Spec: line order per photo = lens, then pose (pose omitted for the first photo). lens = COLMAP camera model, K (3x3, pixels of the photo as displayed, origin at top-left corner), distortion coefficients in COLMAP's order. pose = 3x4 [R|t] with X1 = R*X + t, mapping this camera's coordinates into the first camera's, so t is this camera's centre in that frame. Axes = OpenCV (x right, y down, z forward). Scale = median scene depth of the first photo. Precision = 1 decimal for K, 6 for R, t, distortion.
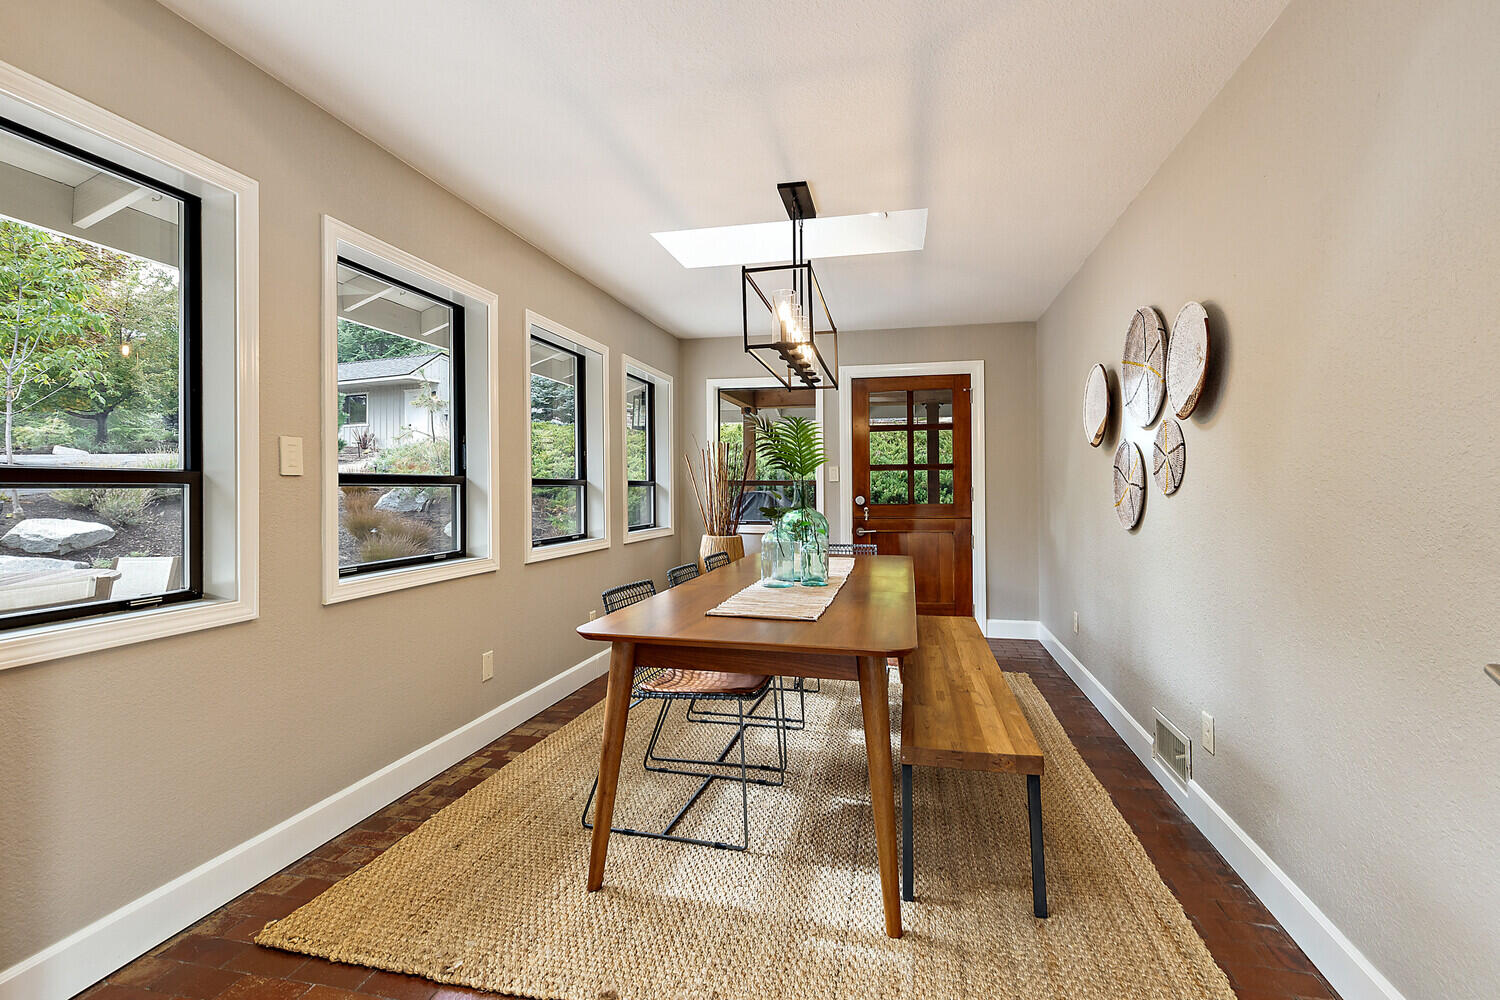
lens RADIAL K [[693.1, 0, 753.5], [0, 693.1, 492.9], [0, 0, 1]] dist [0.010900, -0.000063]
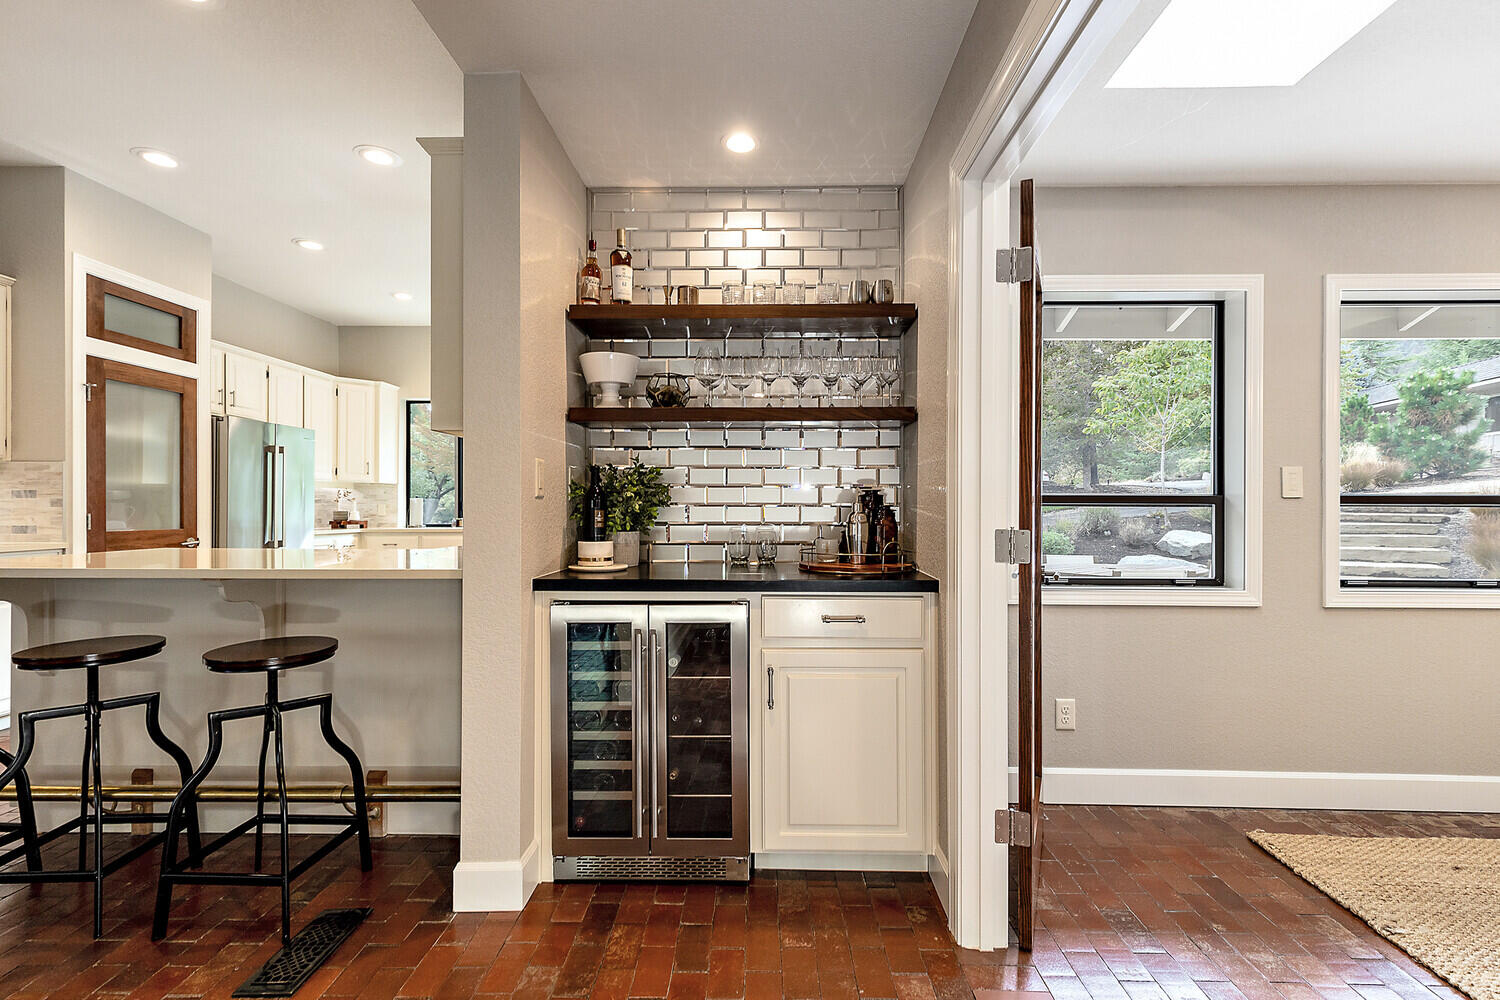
lens RADIAL K [[693.1, 0, 753.5], [0, 693.1, 492.9], [0, 0, 1]] dist [0.010900, -0.000063]
pose [[0.203713, -0.015667, -0.978905, 0.387765], [-0.012535, 0.999748, -0.018609, 0.002119], [0.978950, 0.016062, 0.203466, -0.211722]]
